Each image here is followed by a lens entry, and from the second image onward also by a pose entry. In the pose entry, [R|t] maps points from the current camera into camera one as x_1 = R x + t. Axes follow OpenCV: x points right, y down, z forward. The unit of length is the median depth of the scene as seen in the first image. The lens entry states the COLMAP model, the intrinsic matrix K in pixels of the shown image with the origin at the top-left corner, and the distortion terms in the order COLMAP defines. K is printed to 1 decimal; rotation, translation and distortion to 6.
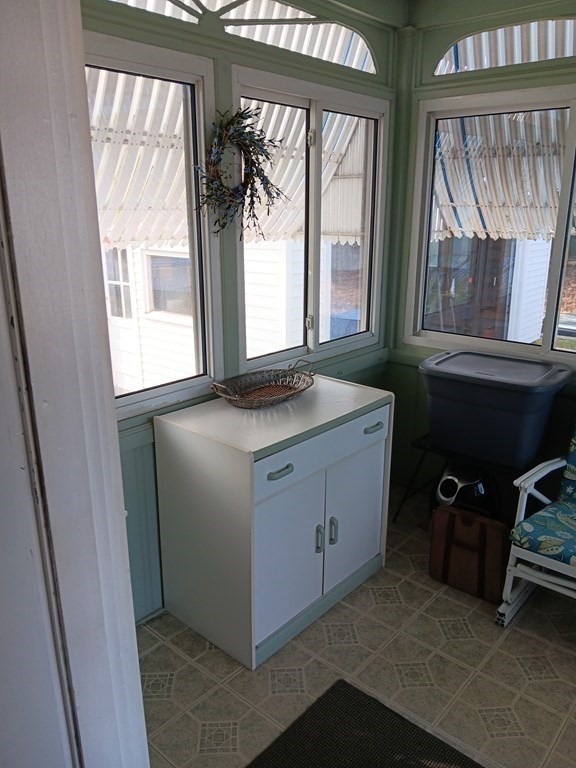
lens RADIAL K [[603.5, 0, 288.4], [0, 603.5, 386.9], [0, 0, 1]] dist [0.037599, -0.071169]
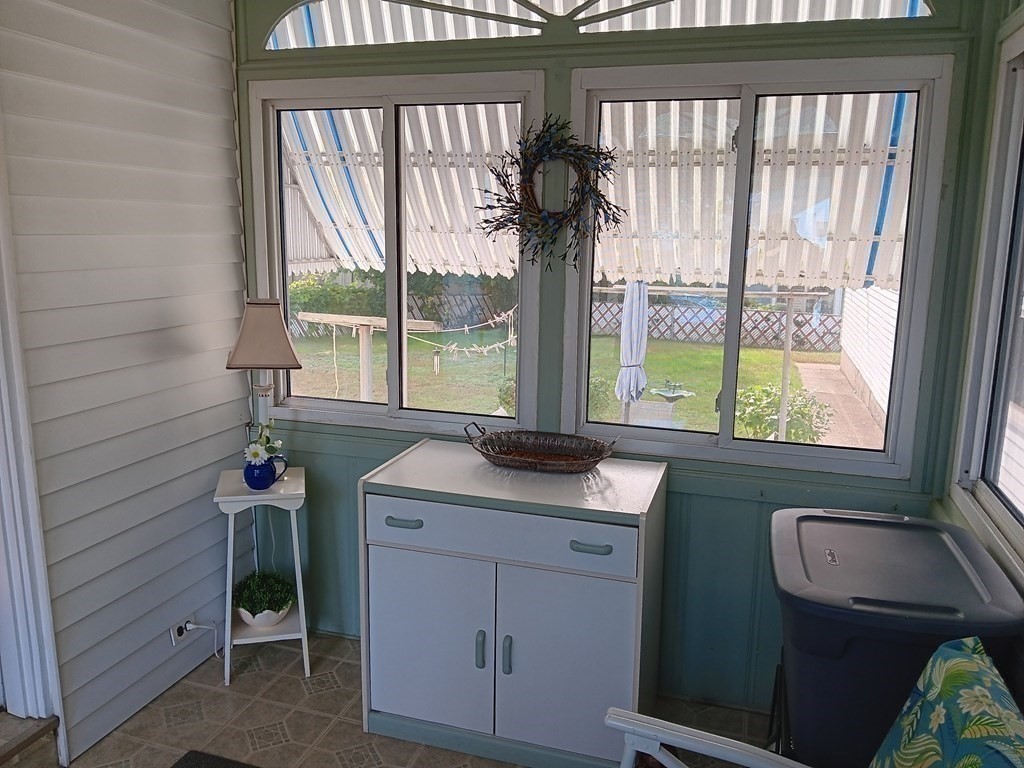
lens RADIAL K [[804.7, 0, 512.3], [0, 804.7, 380.9], [0, 0, 1]] dist [0.037599, -0.071169]
pose [[0.416455, 0.171653, -0.892805, 0.916495], [-0.275449, 0.959682, 0.056026, -0.143150], [0.866425, 0.222590, 0.446946, 0.487180]]
